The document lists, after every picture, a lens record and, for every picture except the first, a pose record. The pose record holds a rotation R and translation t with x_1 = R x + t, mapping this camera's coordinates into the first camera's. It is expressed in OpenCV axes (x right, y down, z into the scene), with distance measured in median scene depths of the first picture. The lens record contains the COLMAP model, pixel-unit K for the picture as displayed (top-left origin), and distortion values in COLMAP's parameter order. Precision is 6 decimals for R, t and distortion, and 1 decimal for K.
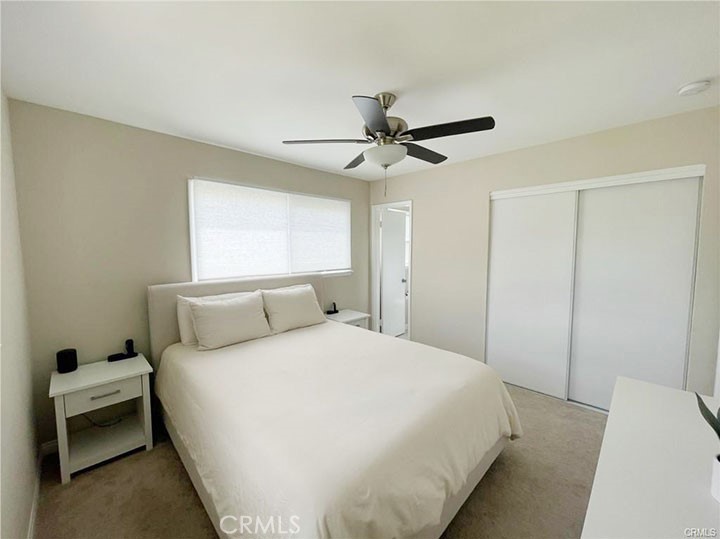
lens RADIAL K [[291.3, 0, 360.0], [0, 291.3, 269.5], [0, 0, 1]] dist [0.000093, 0.000051]
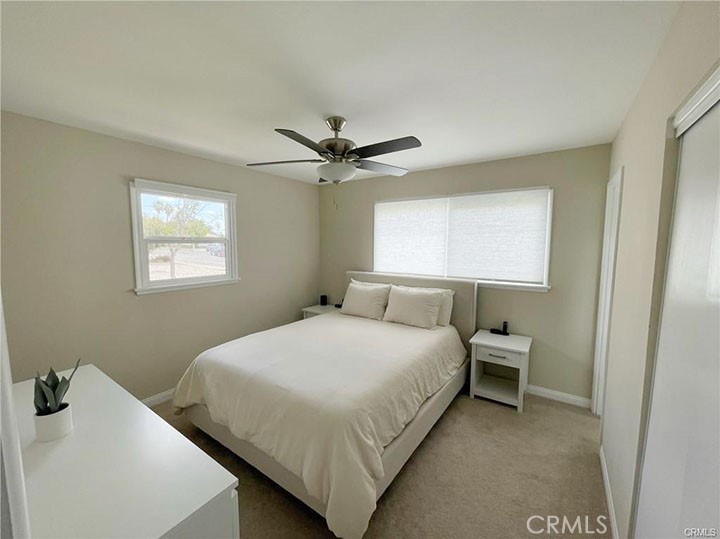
lens RADIAL K [[291.3, 0, 360.0], [0, 291.3, 269.5], [0, 0, 1]] dist [0.000093, 0.000051]
pose [[0.175089, 0.108753, -0.978528, 0.738746], [-0.070807, 0.992698, 0.097658, -0.093534], [0.982003, 0.052188, 0.181511, 0.546438]]
